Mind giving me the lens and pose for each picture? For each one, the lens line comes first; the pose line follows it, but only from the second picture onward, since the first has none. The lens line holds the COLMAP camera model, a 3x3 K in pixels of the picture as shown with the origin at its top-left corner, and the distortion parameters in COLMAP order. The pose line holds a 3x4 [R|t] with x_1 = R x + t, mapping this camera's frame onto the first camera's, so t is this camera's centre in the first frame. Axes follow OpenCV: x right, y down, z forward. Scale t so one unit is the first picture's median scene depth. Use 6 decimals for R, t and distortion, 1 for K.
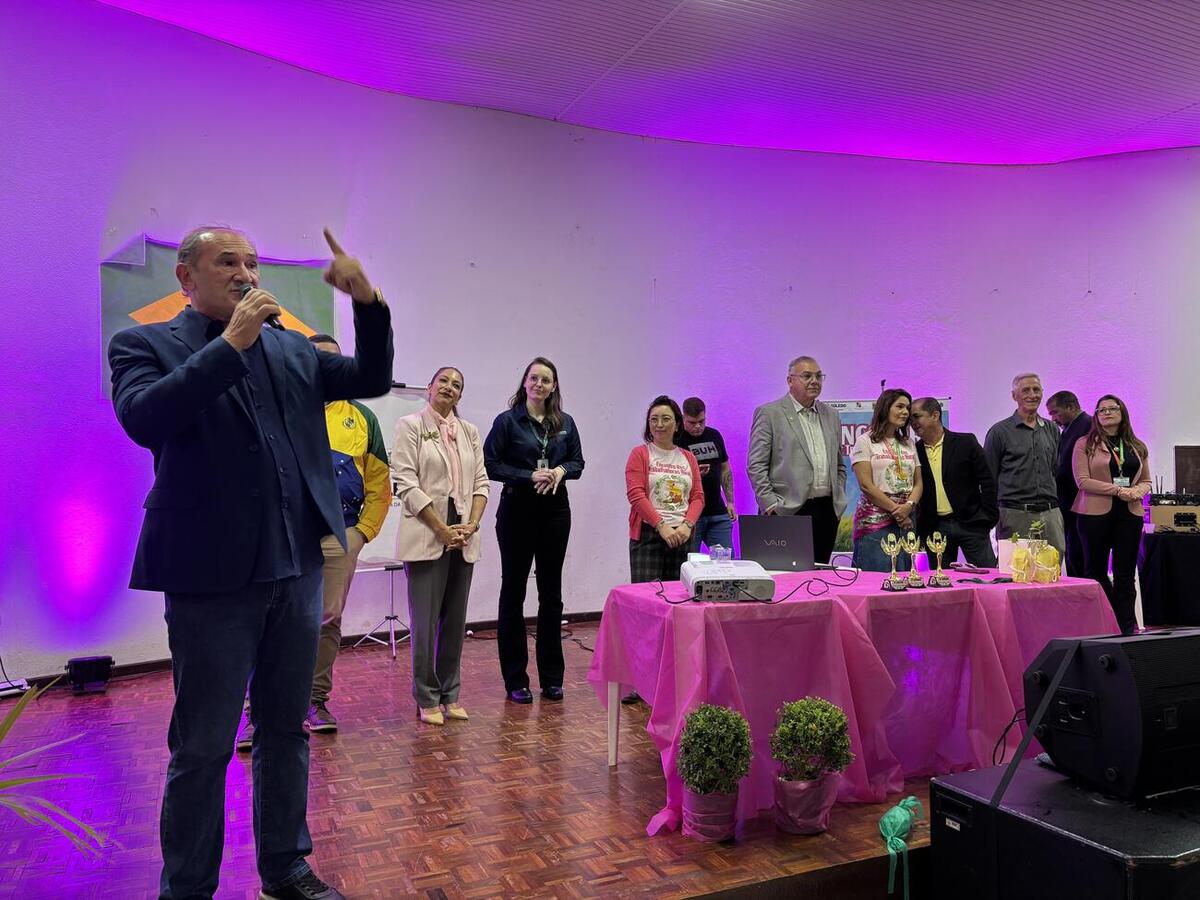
lens RADIAL K [[926.5, 0, 600.0], [0, 926.5, 450.0], [0, 0, 1]] dist [0.002451, 0.001339]
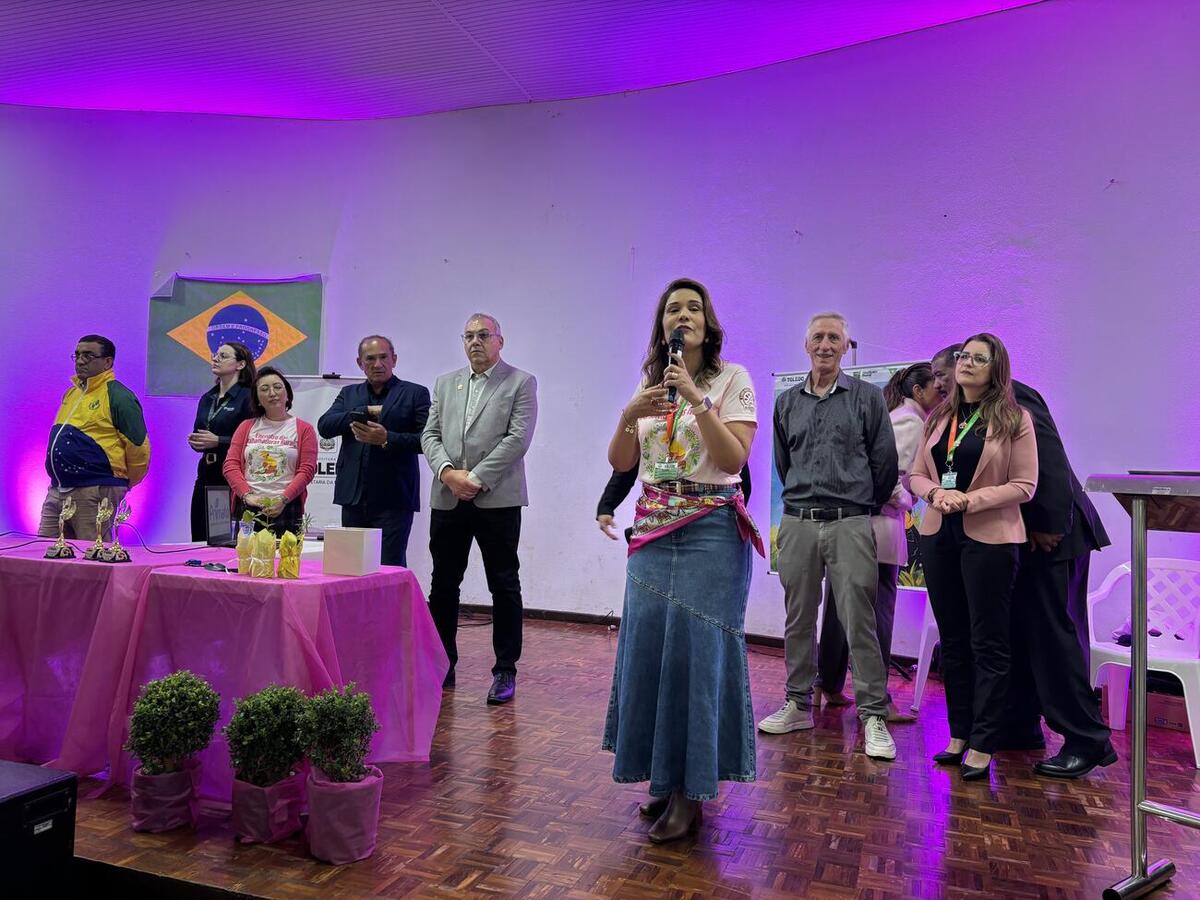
lens RADIAL K [[901.9, 0, 600.0], [0, 901.9, 450.0], [0, 0, 1]] dist [0.048652, -0.066399]
pose [[0.693732, 0.003669, -0.720224, 0.804738], [-0.021410, 0.999650, -0.015530, 0.030334], [0.719915, 0.026194, 0.693568, 0.466125]]
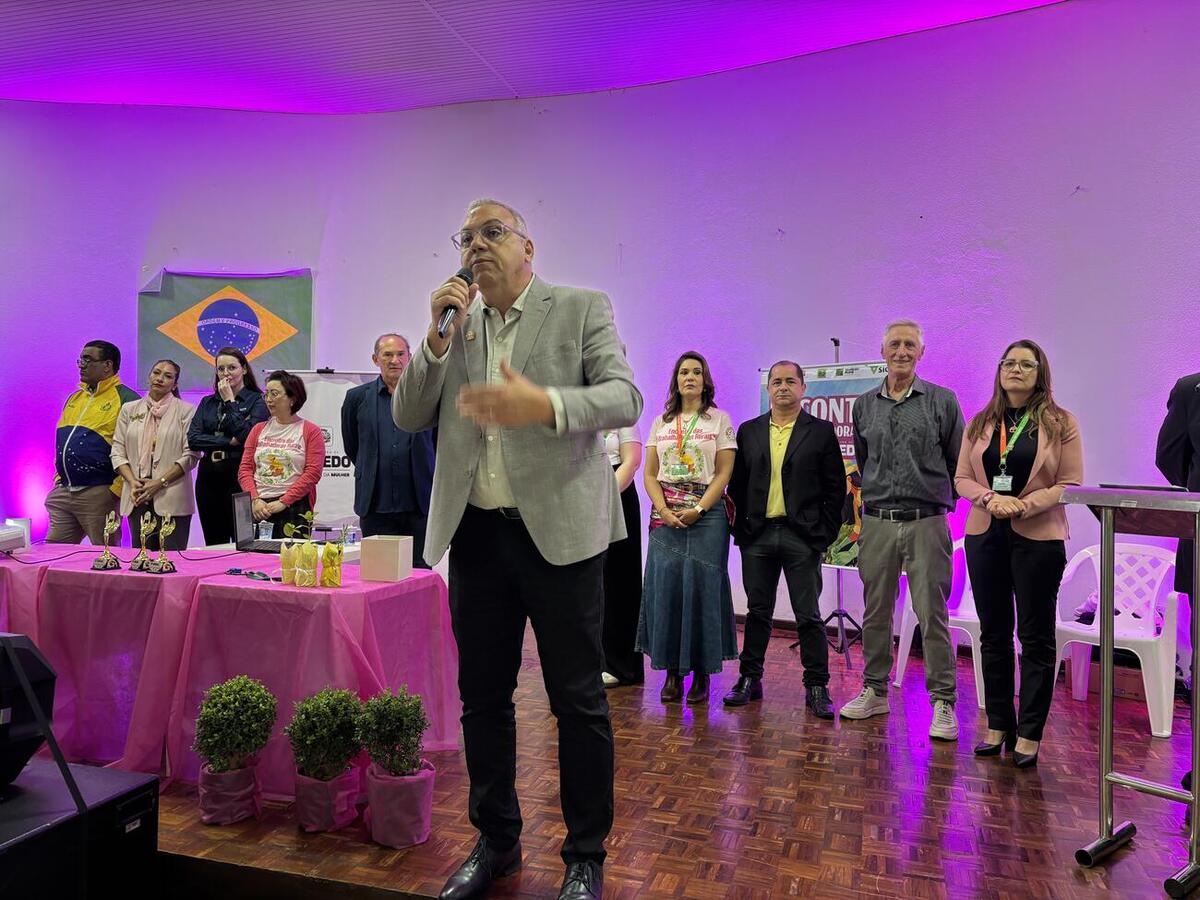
lens RADIAL K [[908.1, 0, 600.9], [0, 908.1, 453.9], [0, 0, 1]] dist [0.004343, 0.003487]
pose [[0.723377, 0.021906, -0.690106, 0.810152], [-0.008551, 0.999704, 0.022771, 0.004959], [0.690401, -0.010571, 0.723350, 0.413912]]
